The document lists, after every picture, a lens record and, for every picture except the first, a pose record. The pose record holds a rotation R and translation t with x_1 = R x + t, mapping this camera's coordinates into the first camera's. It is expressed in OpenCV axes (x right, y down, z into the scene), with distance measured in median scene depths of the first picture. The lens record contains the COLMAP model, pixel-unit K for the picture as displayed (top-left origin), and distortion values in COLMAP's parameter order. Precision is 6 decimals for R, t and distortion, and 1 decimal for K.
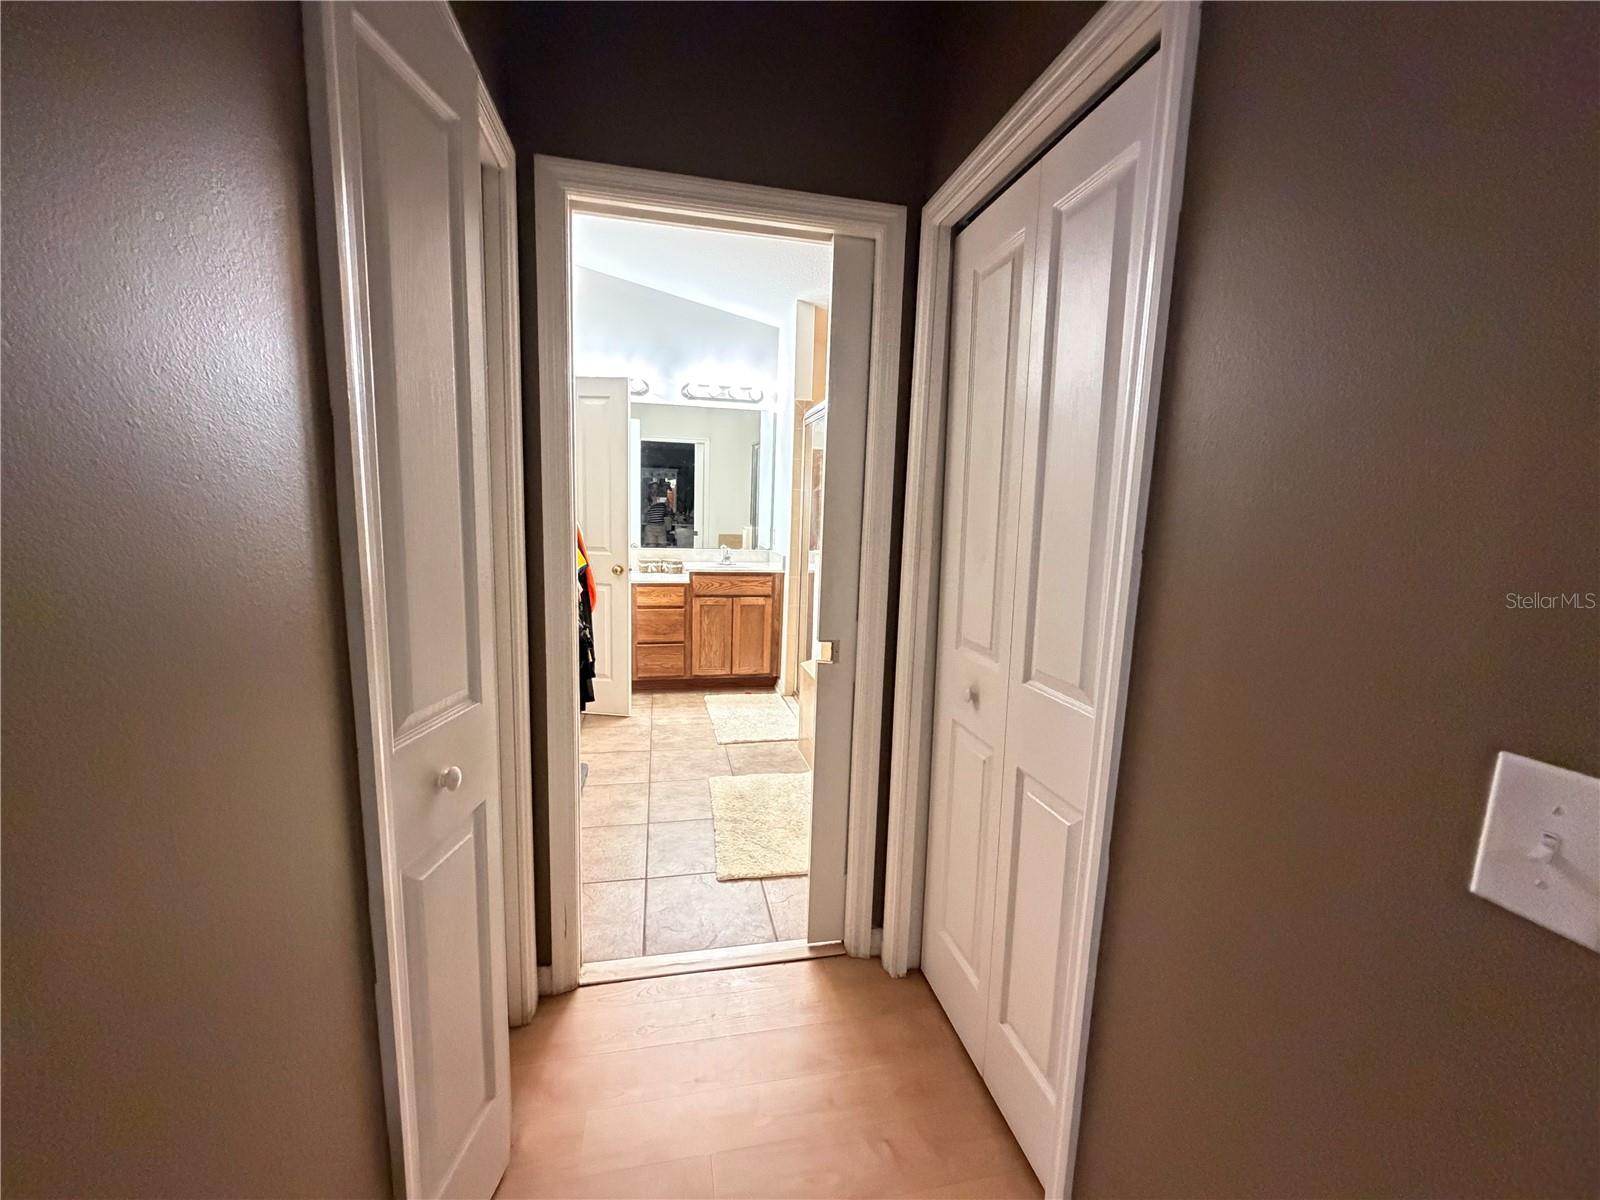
lens RADIAL K [[638.6, 0, 795.1], [0, 638.6, 601.5], [0, 0, 1]] dist [-0.000576, 0.000212]
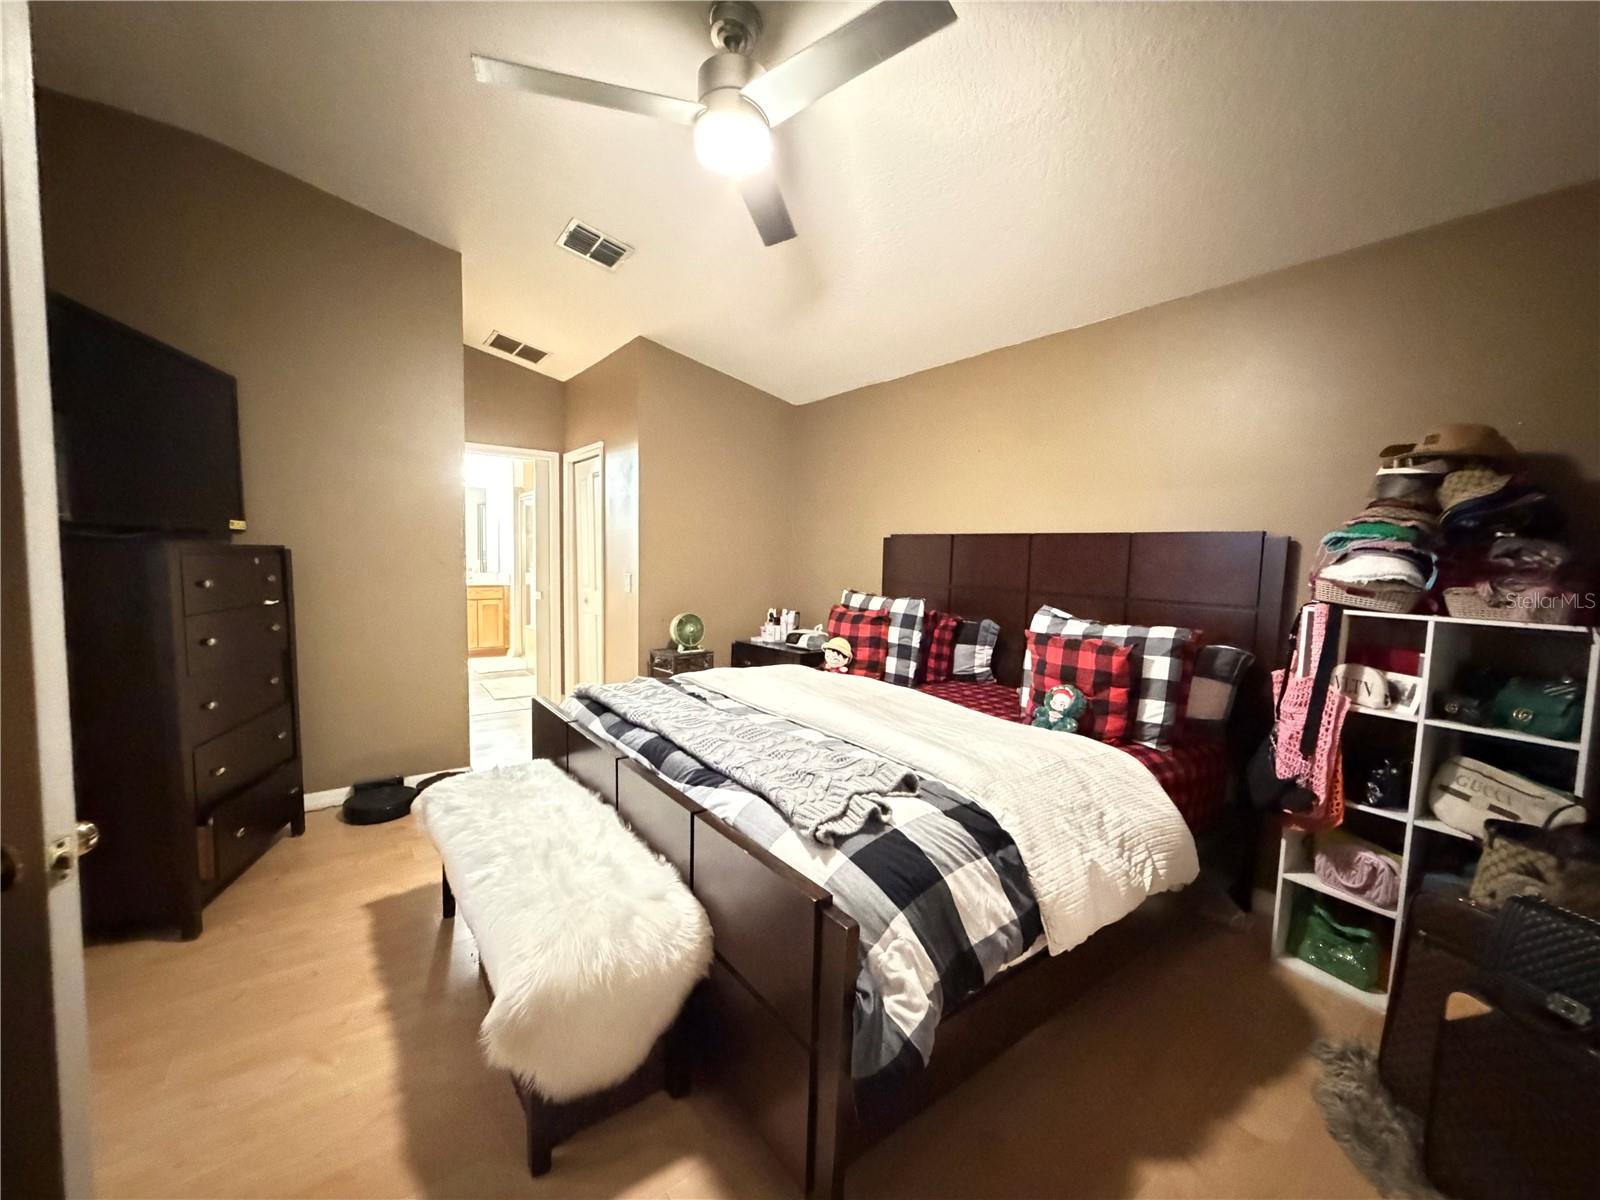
lens RADIAL K [[638.6, 0, 795.1], [0, 638.6, 601.5], [0, 0, 1]] dist [-0.000576, 0.000212]
pose [[0.906207, -0.043476, 0.420593, -0.047175], [0.068209, 0.996703, -0.043936, 0.125908], [-0.417296, 0.068503, 0.906185, -0.848351]]
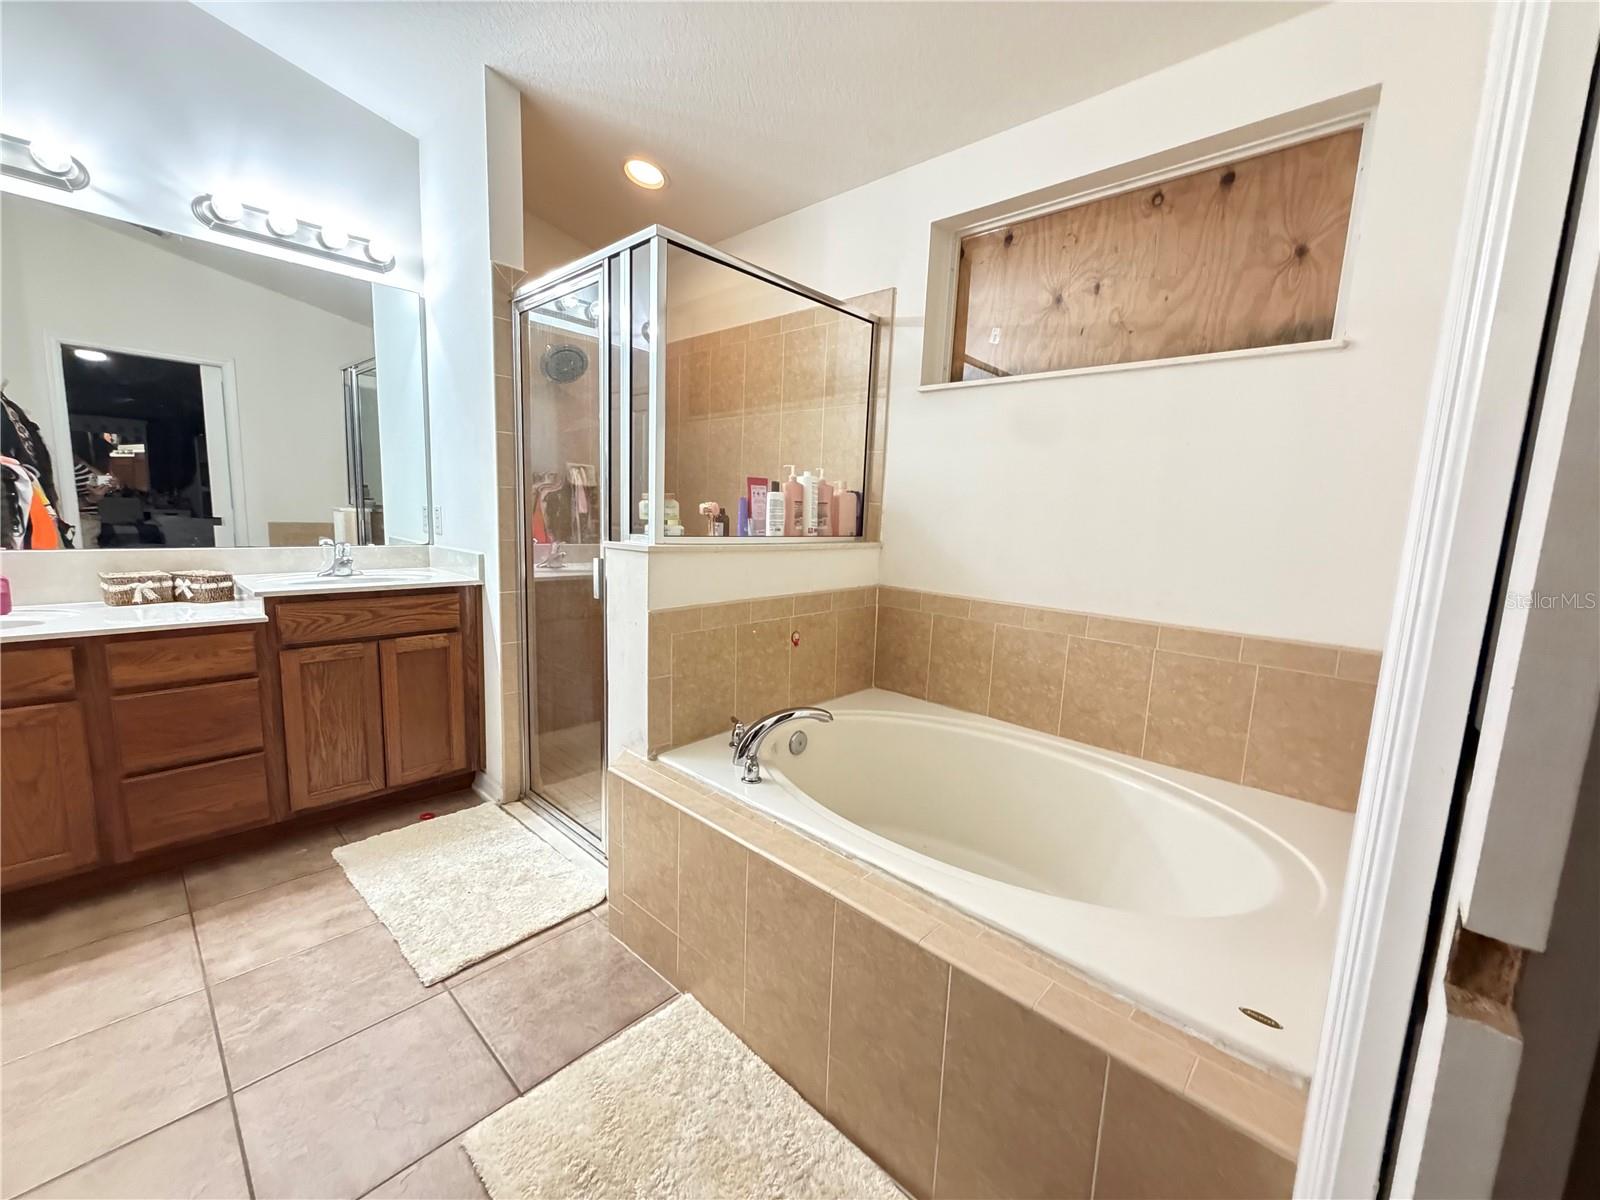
lens RADIAL K [[638.6, 0, 795.1], [0, 638.6, 601.5], [0, 0, 1]] dist [-0.000576, 0.000212]
pose [[0.817351, -0.082416, 0.570215, -0.113725], [0.072251, 0.996565, 0.040473, -0.033944], [-0.571592, 0.008118, 0.820498, 0.394383]]
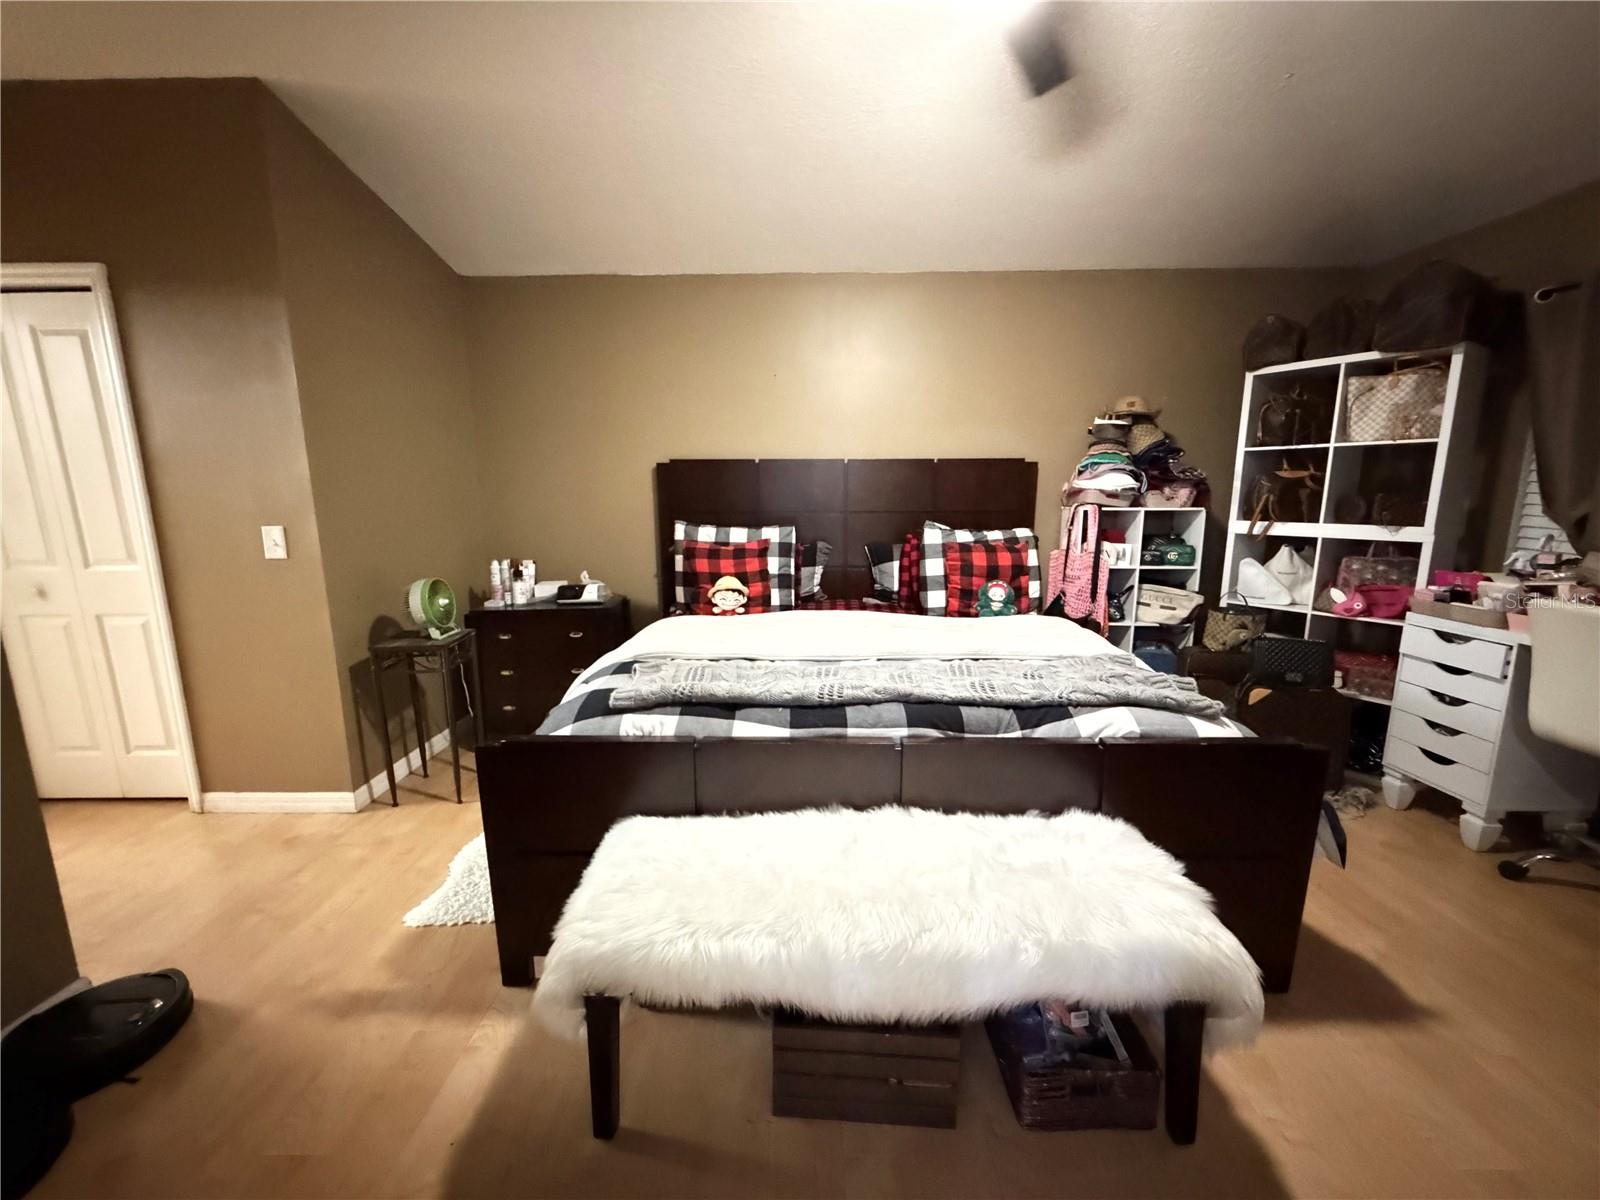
lens RADIAL K [[638.6, 0, 795.1], [0, 638.6, 601.5], [0, 0, 1]] dist [-0.000576, 0.000212]
pose [[0.214595, -0.201377, 0.955718, -0.299965], [0.154638, 0.973177, 0.170333, 0.065276], [-0.964384, 0.111238, 0.239979, -0.435283]]
